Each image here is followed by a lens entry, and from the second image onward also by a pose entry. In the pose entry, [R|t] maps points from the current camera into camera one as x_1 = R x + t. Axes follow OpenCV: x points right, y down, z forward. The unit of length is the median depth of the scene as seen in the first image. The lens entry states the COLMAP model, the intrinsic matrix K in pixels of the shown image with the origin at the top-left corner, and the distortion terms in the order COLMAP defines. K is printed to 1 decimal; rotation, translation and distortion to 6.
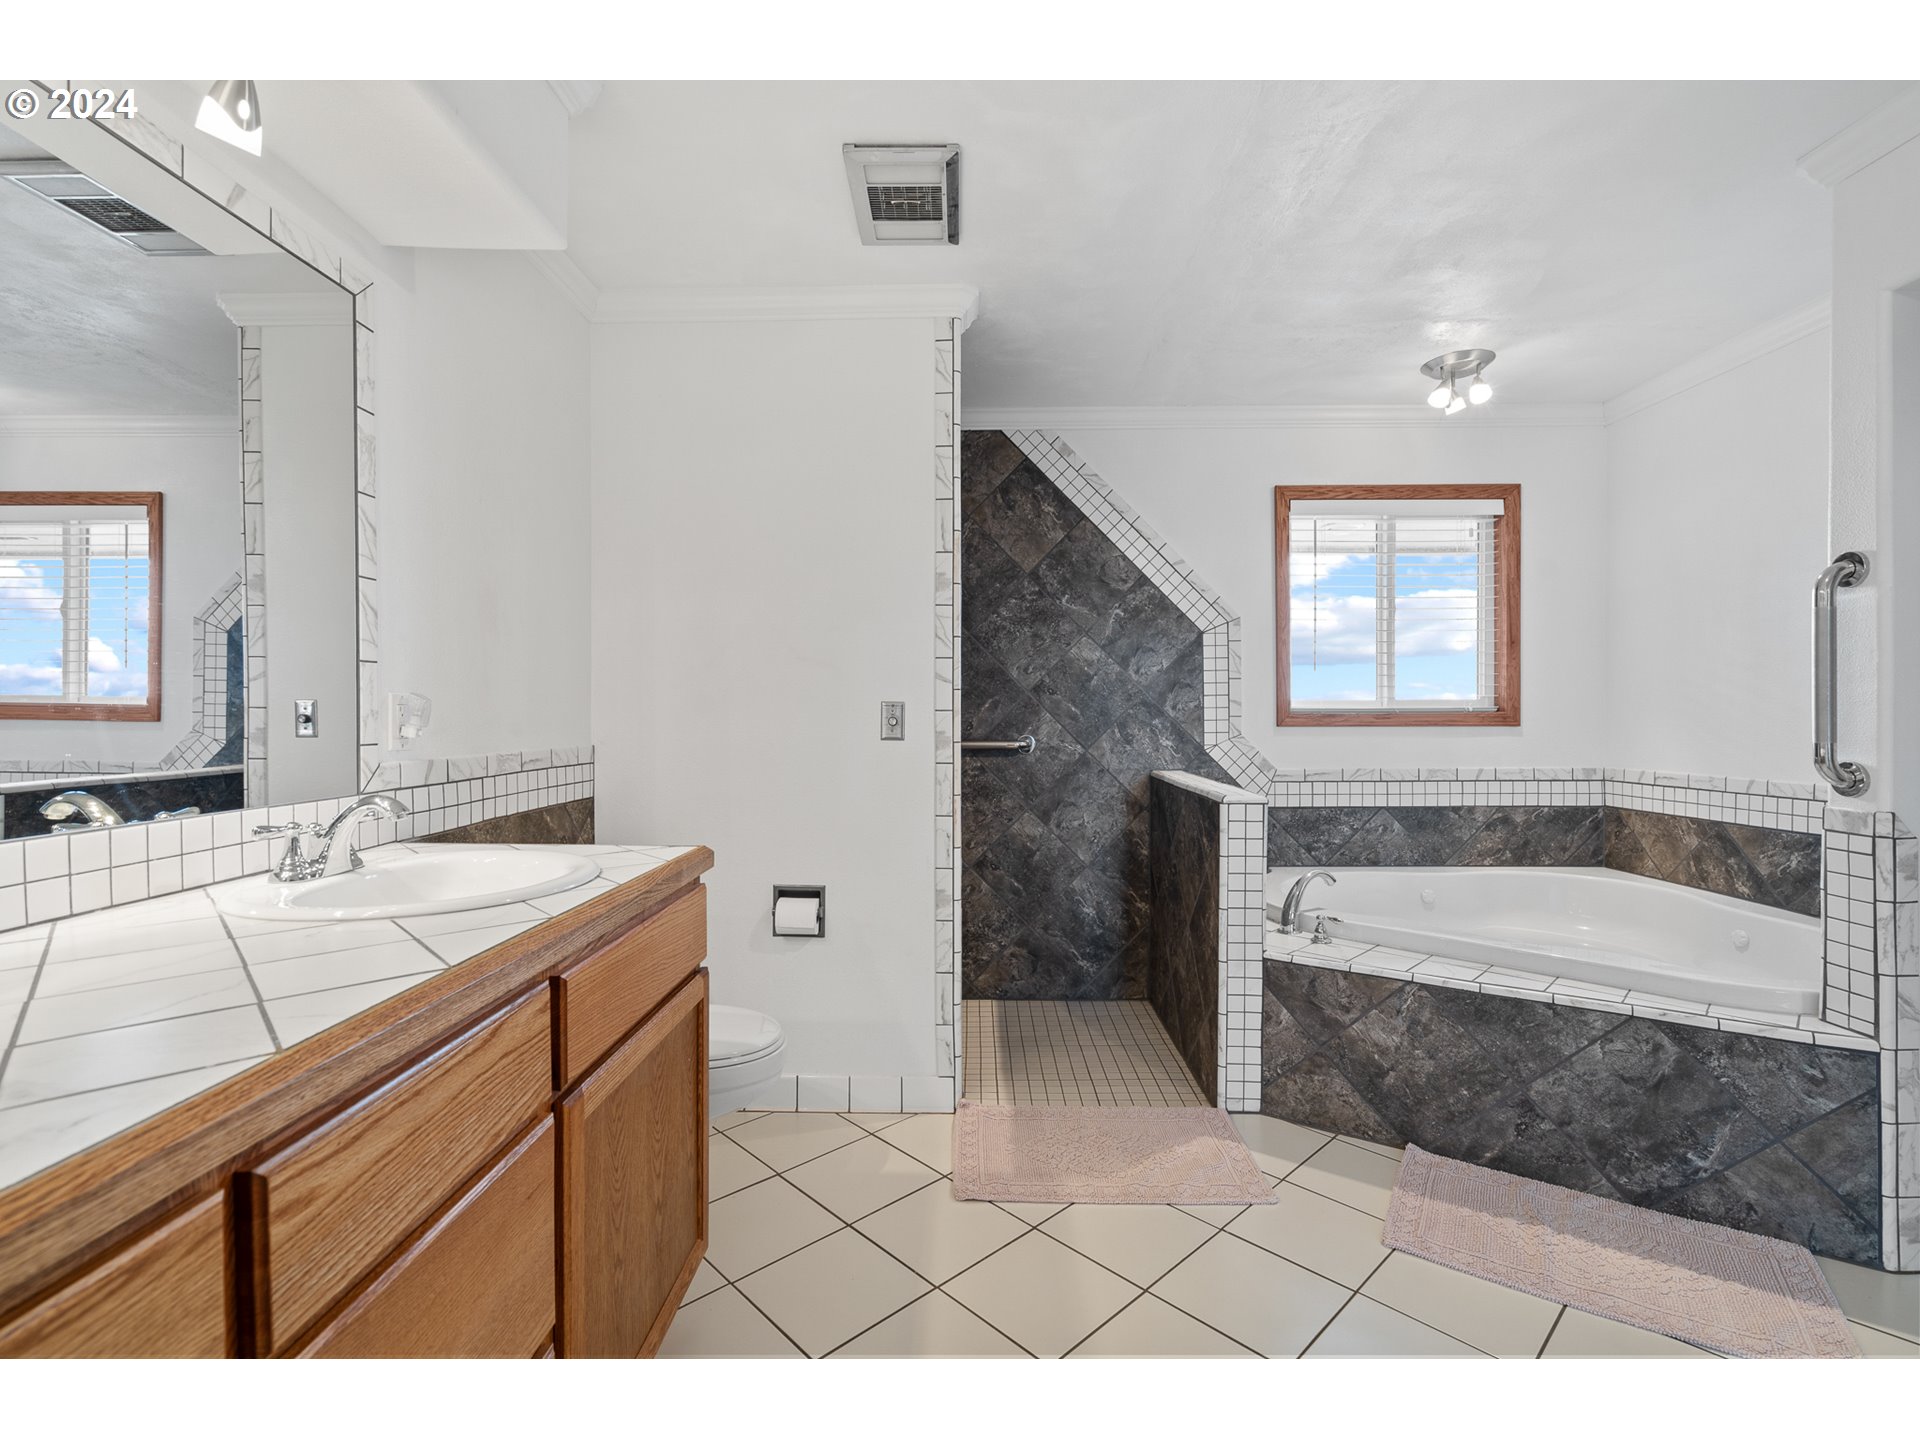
lens RADIAL K [[871.3, 0, 958.2], [0, 871.3, 717.0], [0, 0, 1]] dist [-0.002780, 0.000329]
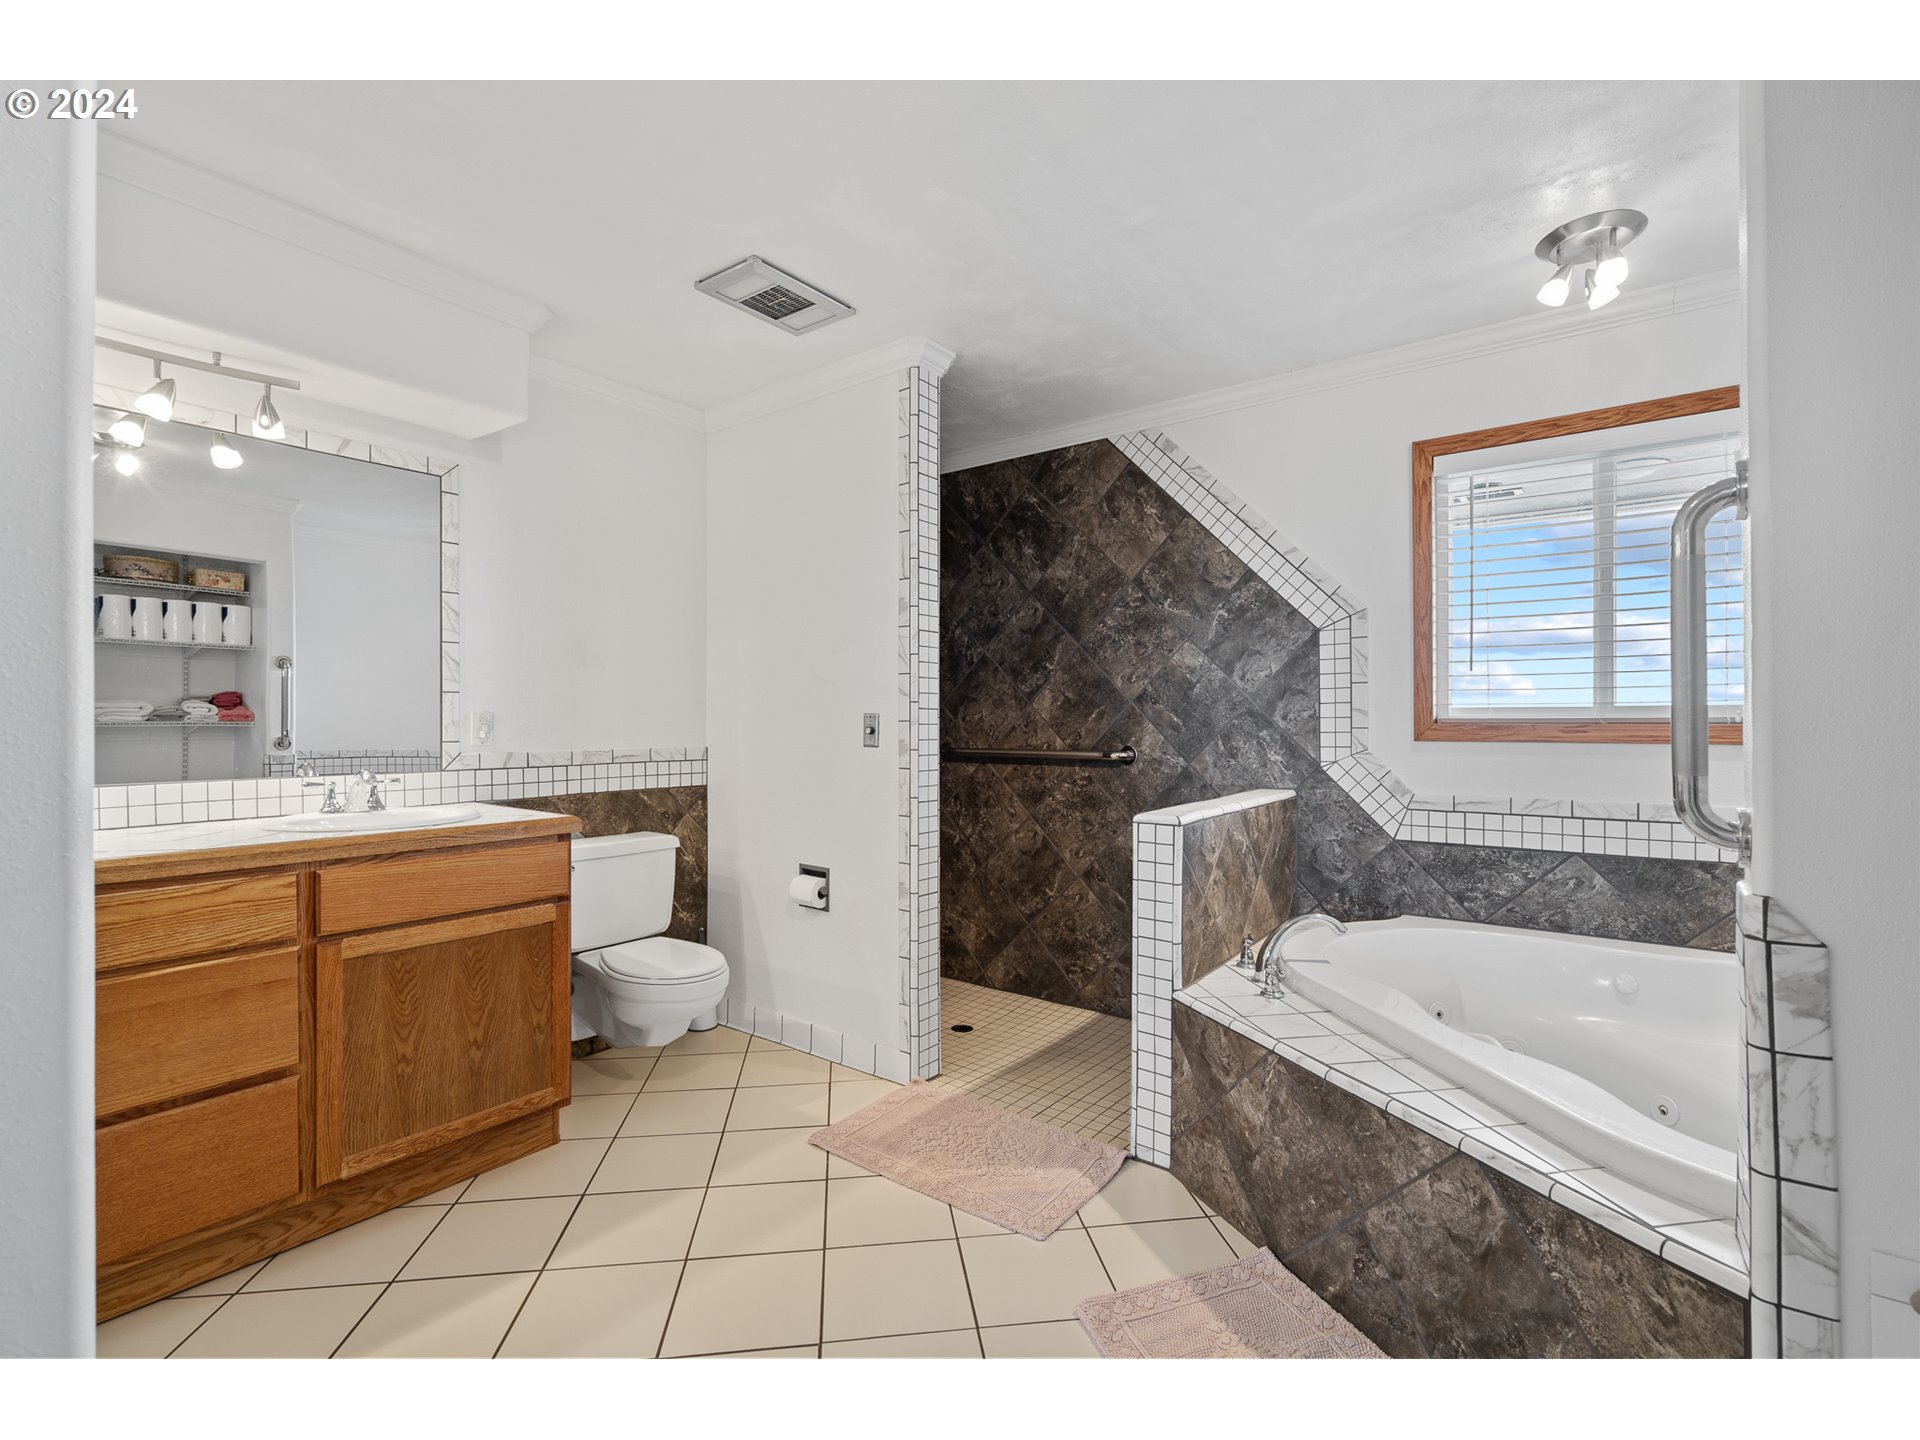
lens RADIAL K [[871.3, 0, 956.8], [0, 871.3, 716.3], [0, 0, 1]] dist [-0.002780, 0.000329]
pose [[0.807229, -0.002373, -0.590233, 0.543419], [-0.004072, 0.999946, -0.009588, -0.002554], [0.590224, 0.010143, 0.807176, 0.110431]]
